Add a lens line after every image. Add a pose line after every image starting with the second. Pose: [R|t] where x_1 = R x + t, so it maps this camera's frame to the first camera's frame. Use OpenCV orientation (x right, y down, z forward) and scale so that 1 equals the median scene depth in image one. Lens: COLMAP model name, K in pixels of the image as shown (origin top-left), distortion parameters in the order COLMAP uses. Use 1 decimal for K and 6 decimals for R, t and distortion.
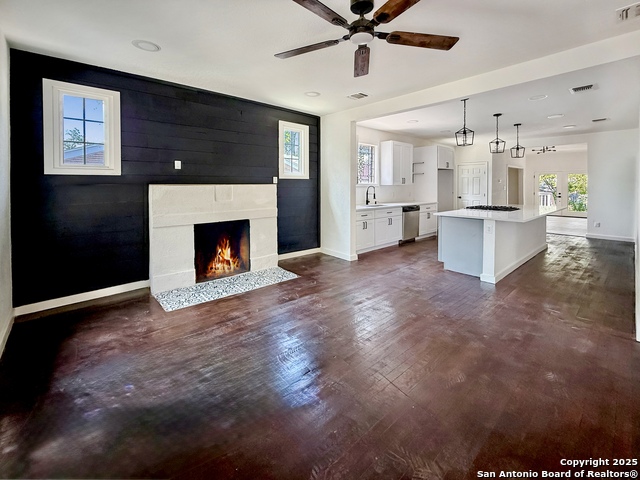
lens RADIAL K [[276.1, 0, 320.0], [0, 276.1, 240.0], [0, 0, 1]] dist [-0.033313, 0.000000]
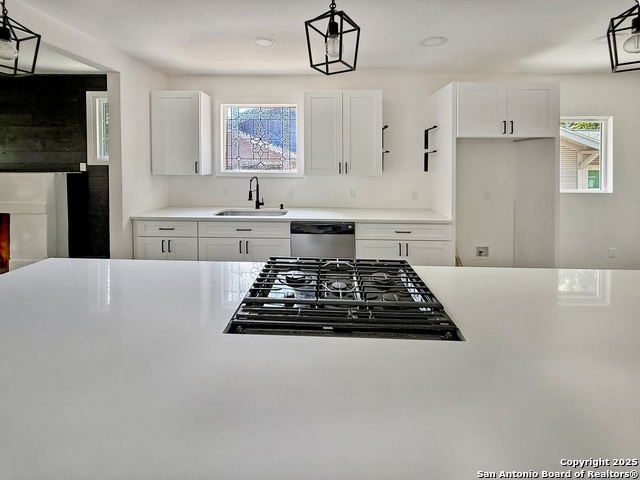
lens RADIAL K [[276.1, 0, 320.0], [0, 276.1, 240.0], [0, 0, 1]] dist [-0.033313, 0.000000]
pose [[0.715400, 0.181582, -0.674708, 0.755146], [-0.150518, 0.983020, 0.104962, -0.167380], [0.682310, 0.026466, 0.730583, 0.776872]]
